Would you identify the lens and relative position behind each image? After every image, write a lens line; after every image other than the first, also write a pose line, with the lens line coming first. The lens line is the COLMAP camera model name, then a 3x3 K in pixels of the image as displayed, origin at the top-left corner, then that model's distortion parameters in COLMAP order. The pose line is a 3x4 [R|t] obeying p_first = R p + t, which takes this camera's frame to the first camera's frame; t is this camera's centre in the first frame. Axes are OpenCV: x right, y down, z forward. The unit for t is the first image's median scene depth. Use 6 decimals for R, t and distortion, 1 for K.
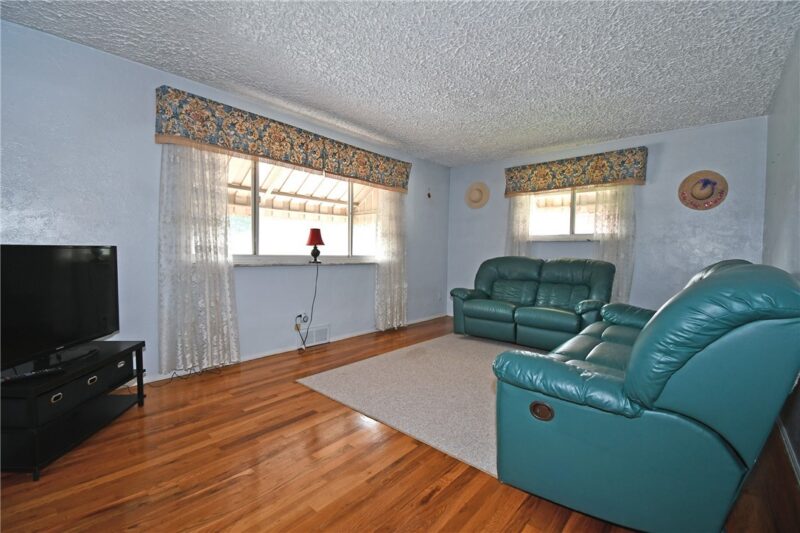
lens RADIAL K [[338.5, 0, 397.9], [0, 338.5, 273.3], [0, 0, 1]] dist [-0.000078, -0.000007]
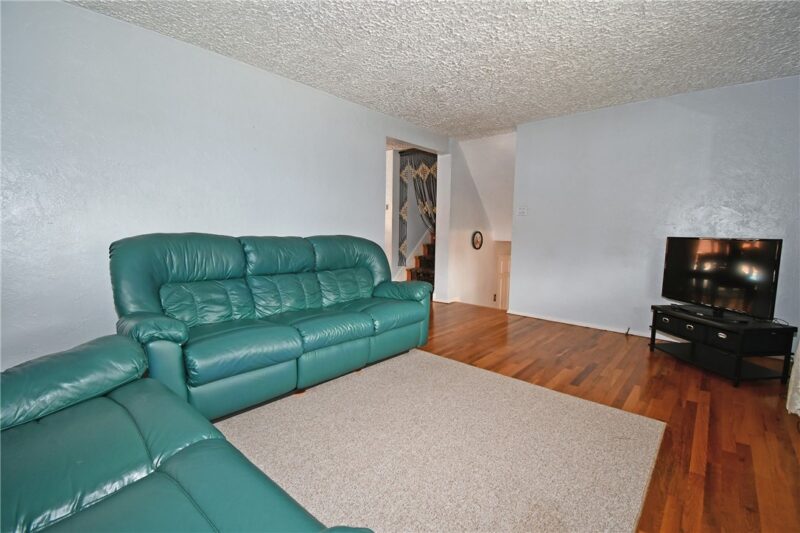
lens RADIAL K [[365.4, 0, 380.9], [0, 365.4, 264.9], [0, 0, 1]] dist [-0.047927, -0.000195]
pose [[-0.998791, -0.025620, 0.041966, 0.209803], [-0.018944, 0.988140, 0.152384, -0.087002], [-0.045372, 0.151404, -0.987430, 1.311250]]
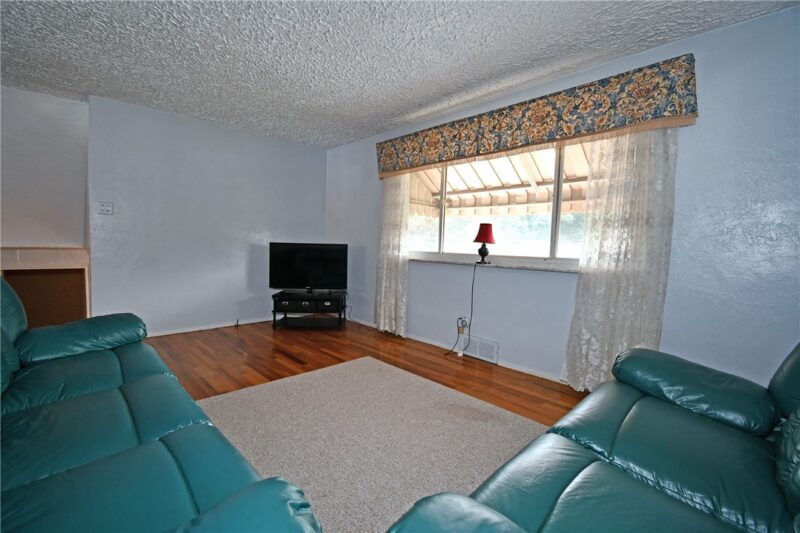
lens RADIAL K [[356.0, 0, 400.0], [0, 356.0, 266.5], [0, 0, 1]] dist [0.034958, -0.000018]
pose [[-0.074687, 0.057228, -0.995564, 0.709835], [-0.082075, 0.994612, 0.063331, -0.066613], [0.993824, 0.086440, -0.069587, 0.899088]]
